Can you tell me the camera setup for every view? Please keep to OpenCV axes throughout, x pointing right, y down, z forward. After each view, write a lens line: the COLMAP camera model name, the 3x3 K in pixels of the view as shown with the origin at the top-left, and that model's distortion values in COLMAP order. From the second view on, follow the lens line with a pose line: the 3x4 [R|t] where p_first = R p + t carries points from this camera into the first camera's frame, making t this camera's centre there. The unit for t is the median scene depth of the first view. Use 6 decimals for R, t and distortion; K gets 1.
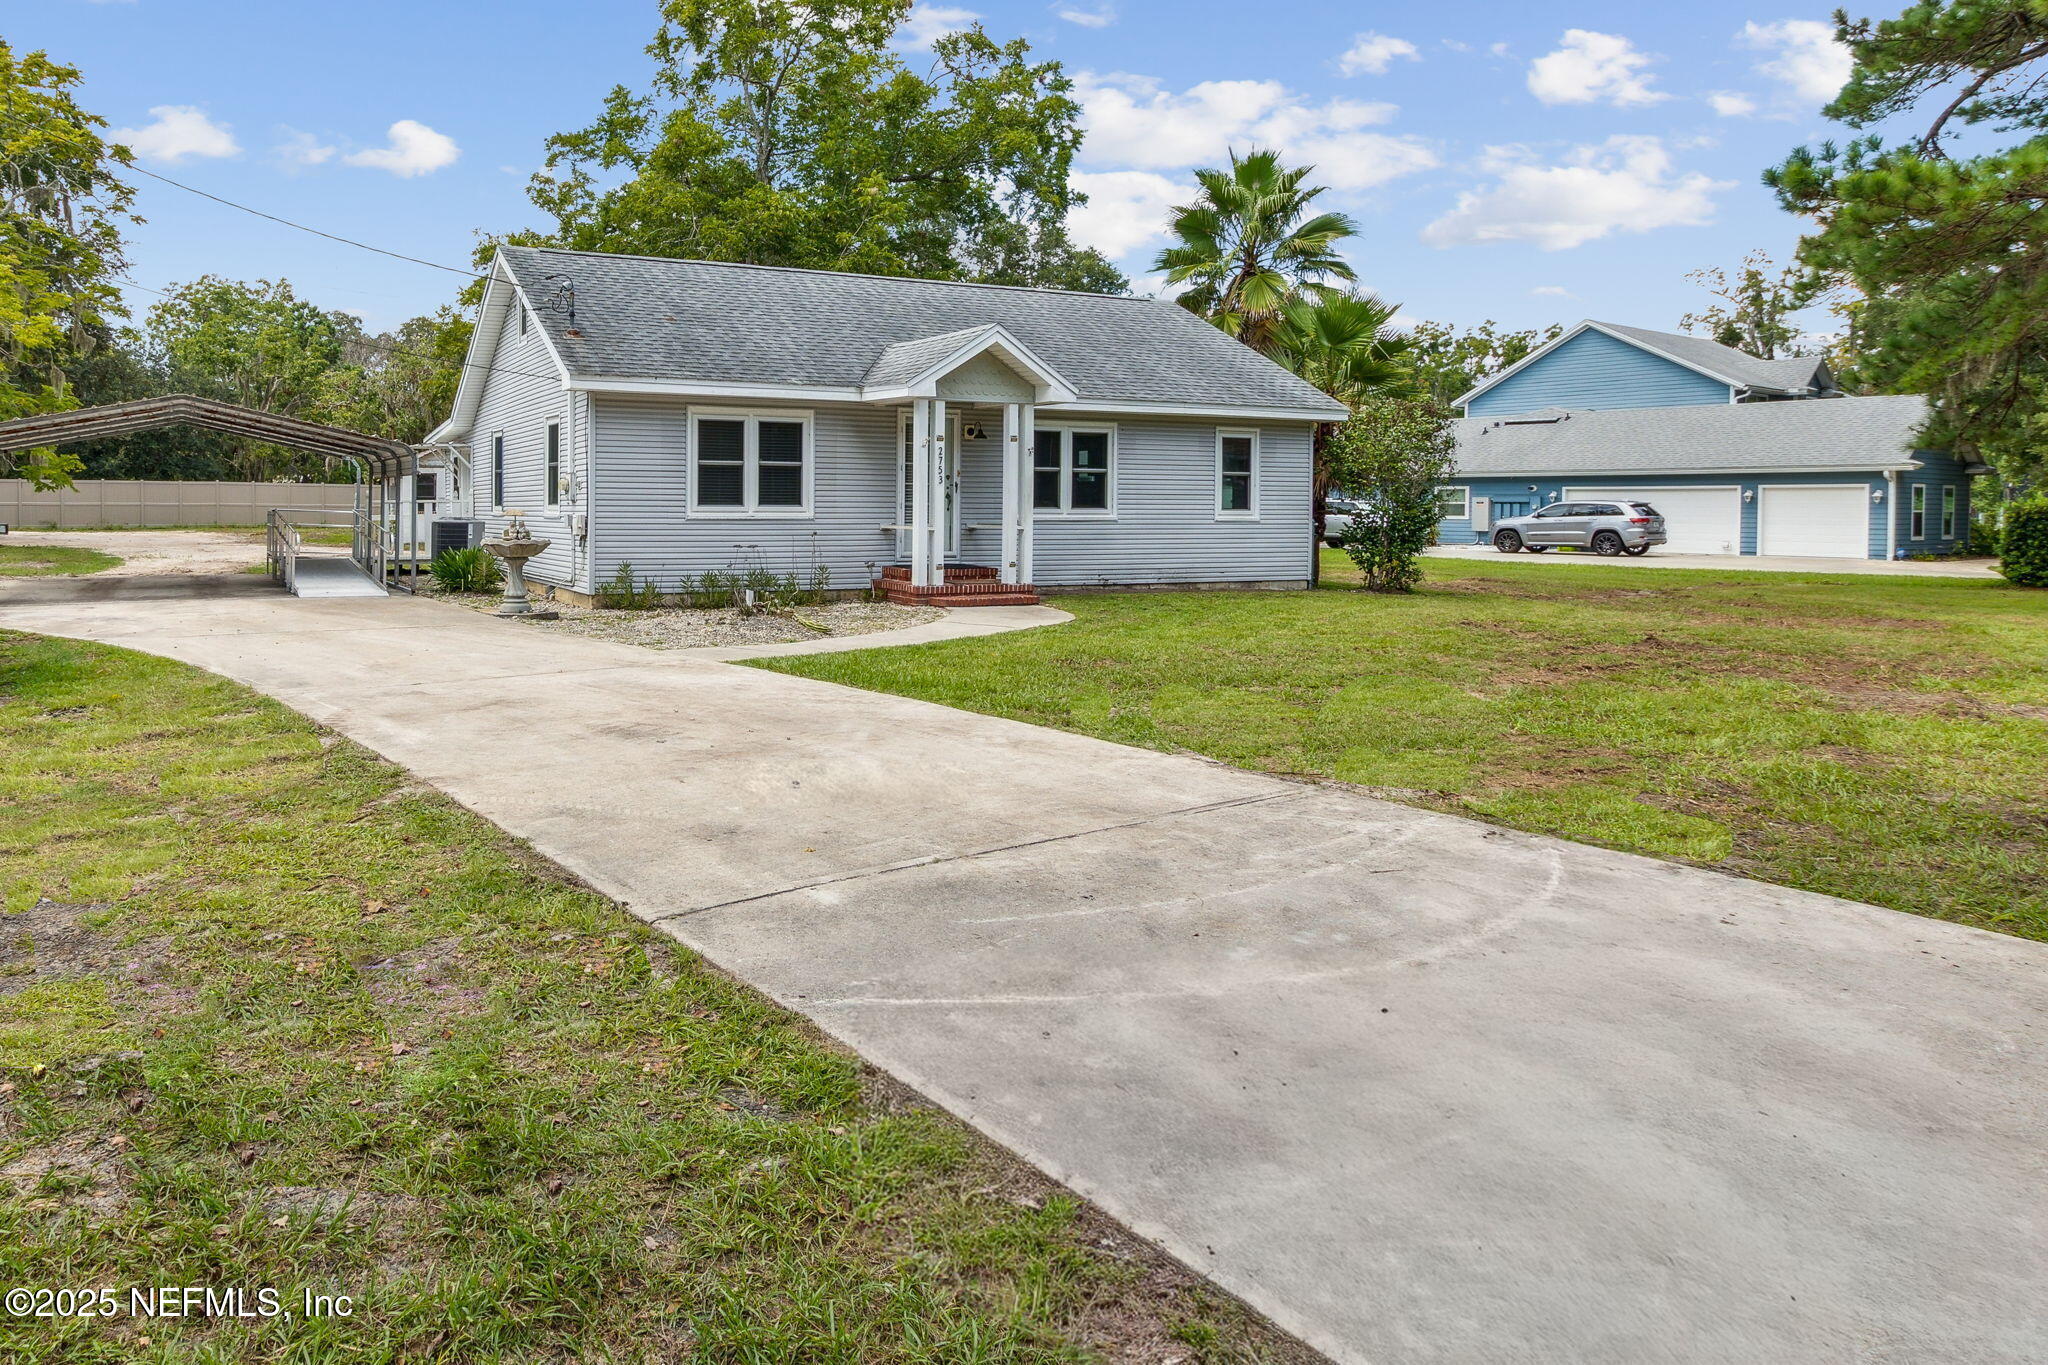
lens RADIAL K [[1990.5, 0, 1024.0], [0, 1990.5, 682.5], [0, 0, 1]] dist [0.011651, 0.005845]
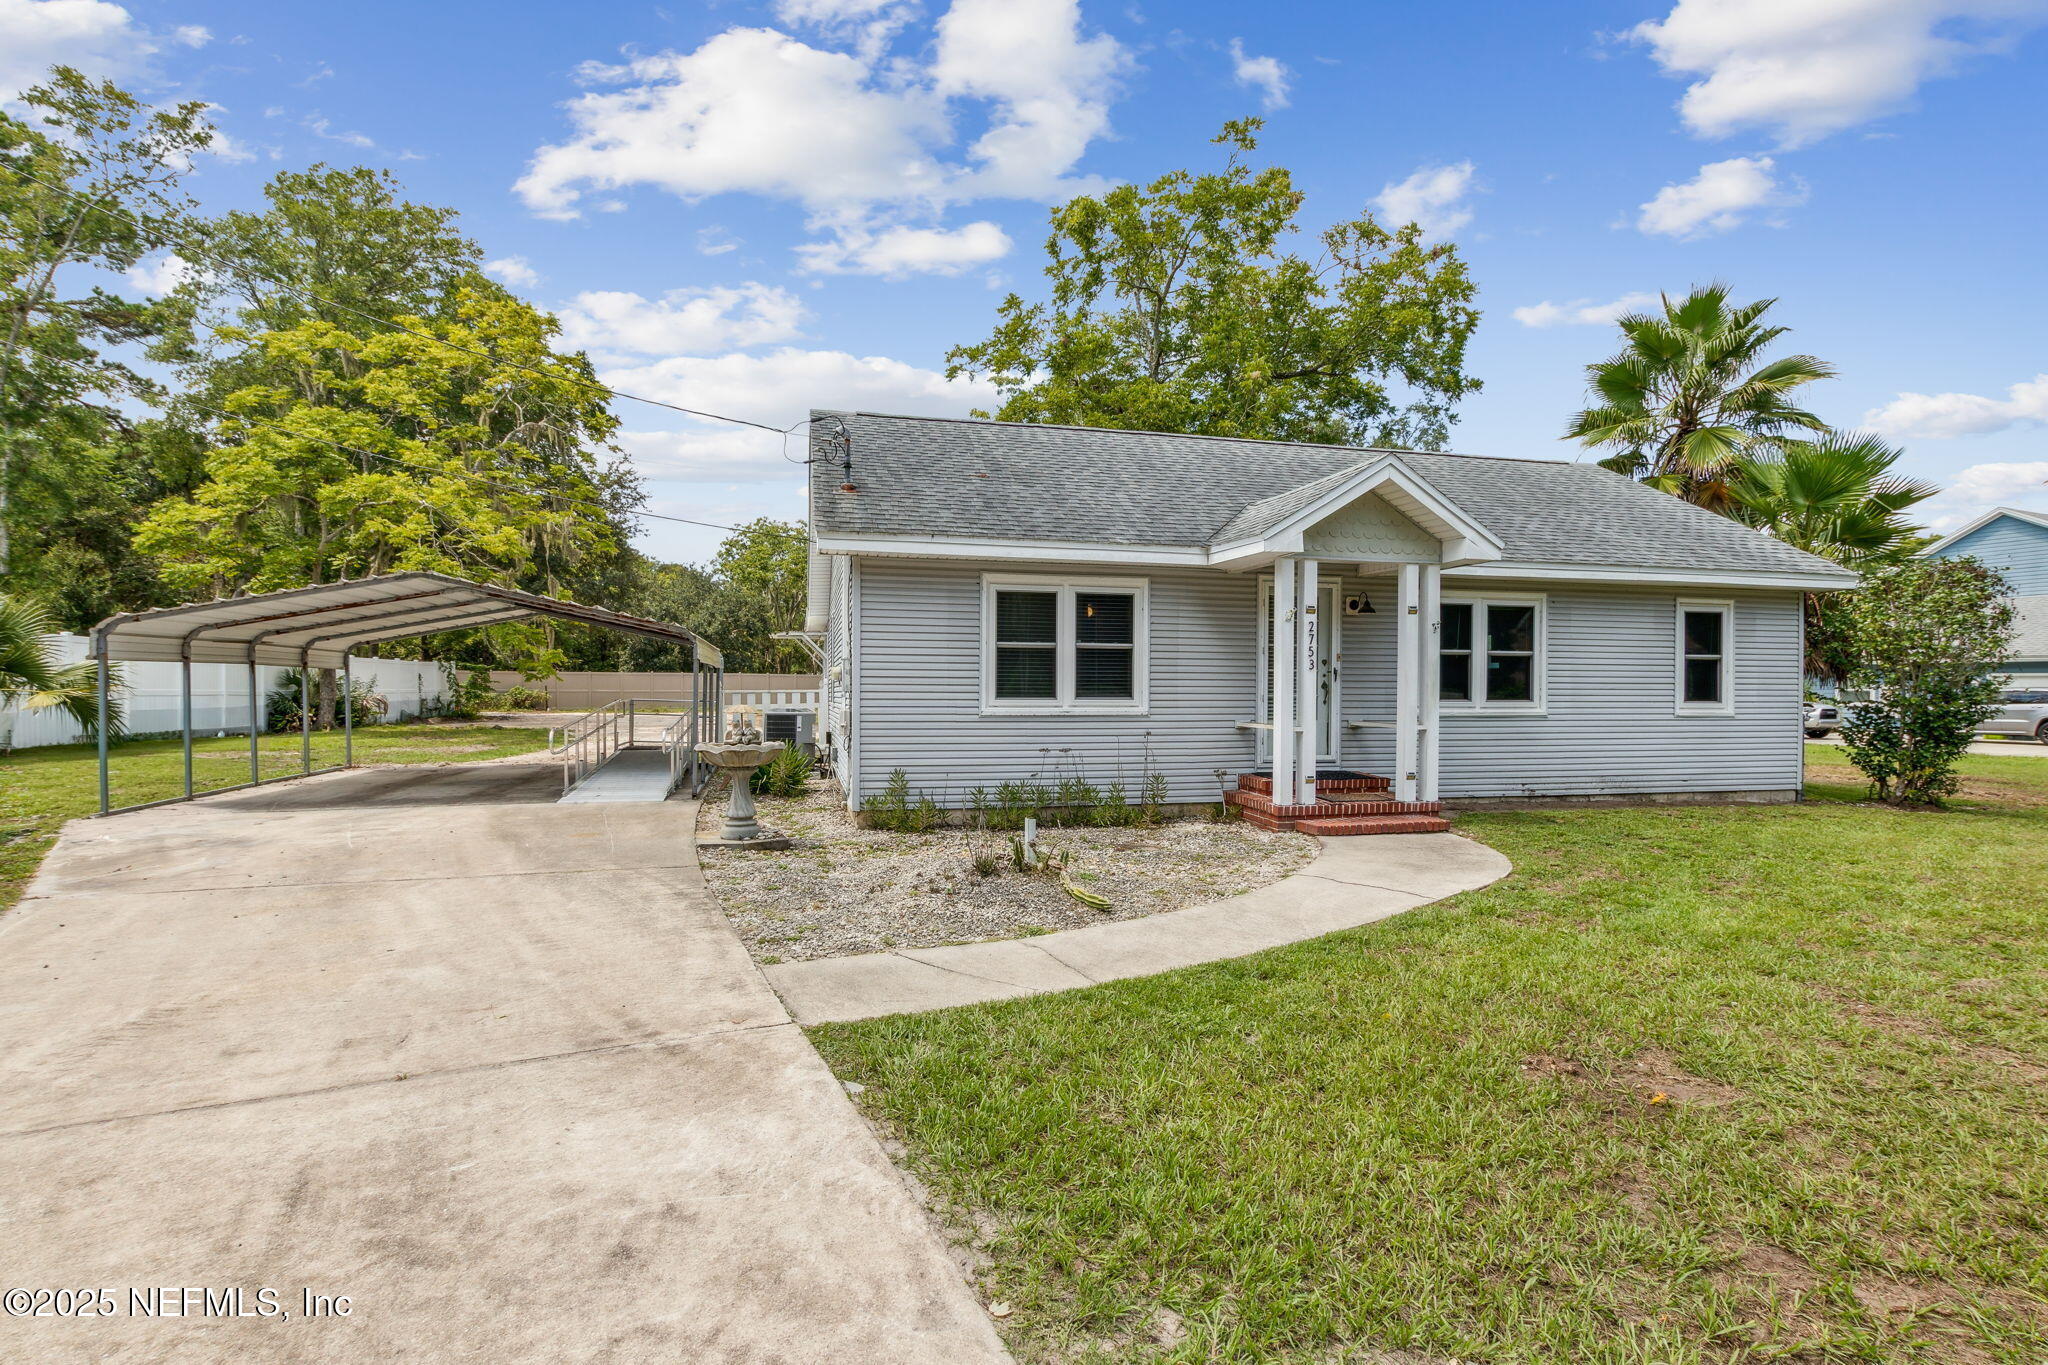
lens RADIAL K [[1214.8, 0, 1024.0], [0, 1214.8, 682.5], [0, 0, 1]] dist [0.006093, 0.000364]
pose [[0.955043, -0.001618, -0.296463, -0.008138], [-0.025944, 0.995693, -0.089010, -0.044485], [0.295330, 0.092700, 0.950888, 0.460434]]
